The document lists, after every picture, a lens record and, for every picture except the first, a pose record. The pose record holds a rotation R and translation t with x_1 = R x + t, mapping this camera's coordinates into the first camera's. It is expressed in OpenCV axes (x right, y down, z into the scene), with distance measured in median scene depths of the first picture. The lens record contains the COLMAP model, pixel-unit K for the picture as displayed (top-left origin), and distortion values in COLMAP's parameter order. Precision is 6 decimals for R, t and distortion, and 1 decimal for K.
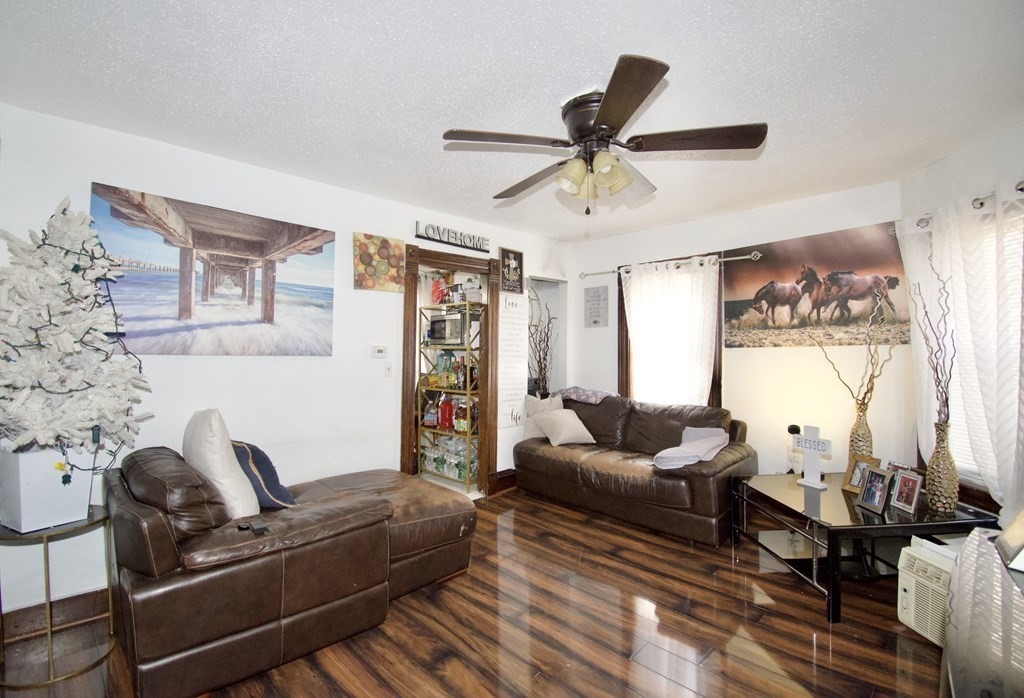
lens RADIAL K [[467.6, 0, 512.0], [0, 467.6, 349.0], [0, 0, 1]] dist [0.000423, 0.000045]
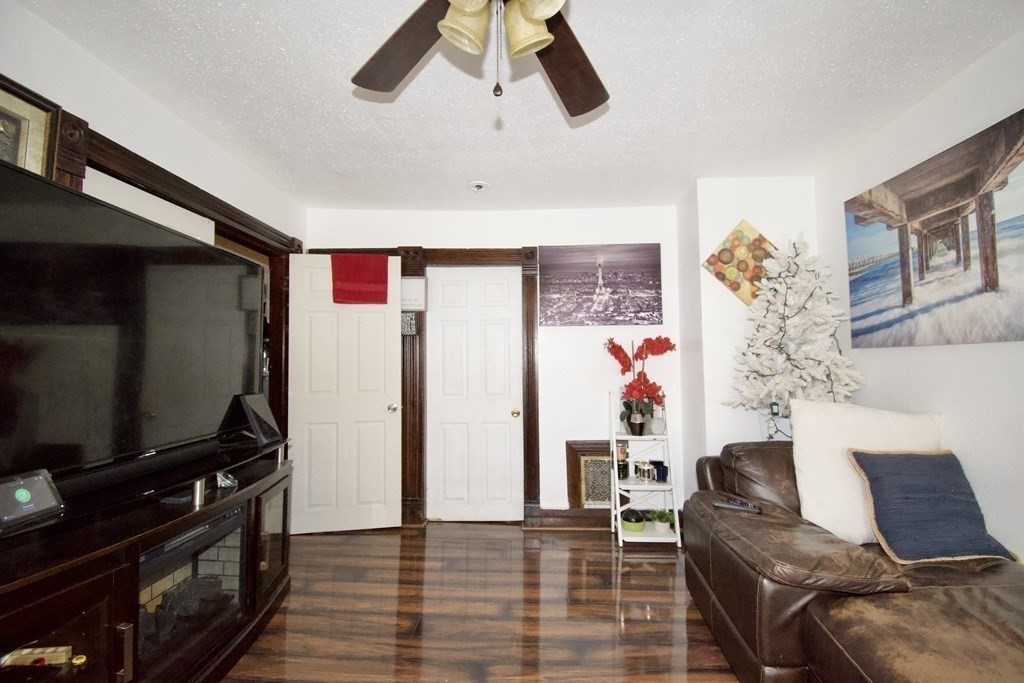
lens RADIAL K [[453.9, 0, 512.0], [0, 453.9, 341.5], [0, 0, 1]] dist [-0.000082, -0.000304]
pose [[-0.738305, -0.038062, -0.673392, 0.400875], [0.012289, 0.997482, -0.069854, 0.051760], [0.674355, -0.059849, -0.735978, 1.065102]]
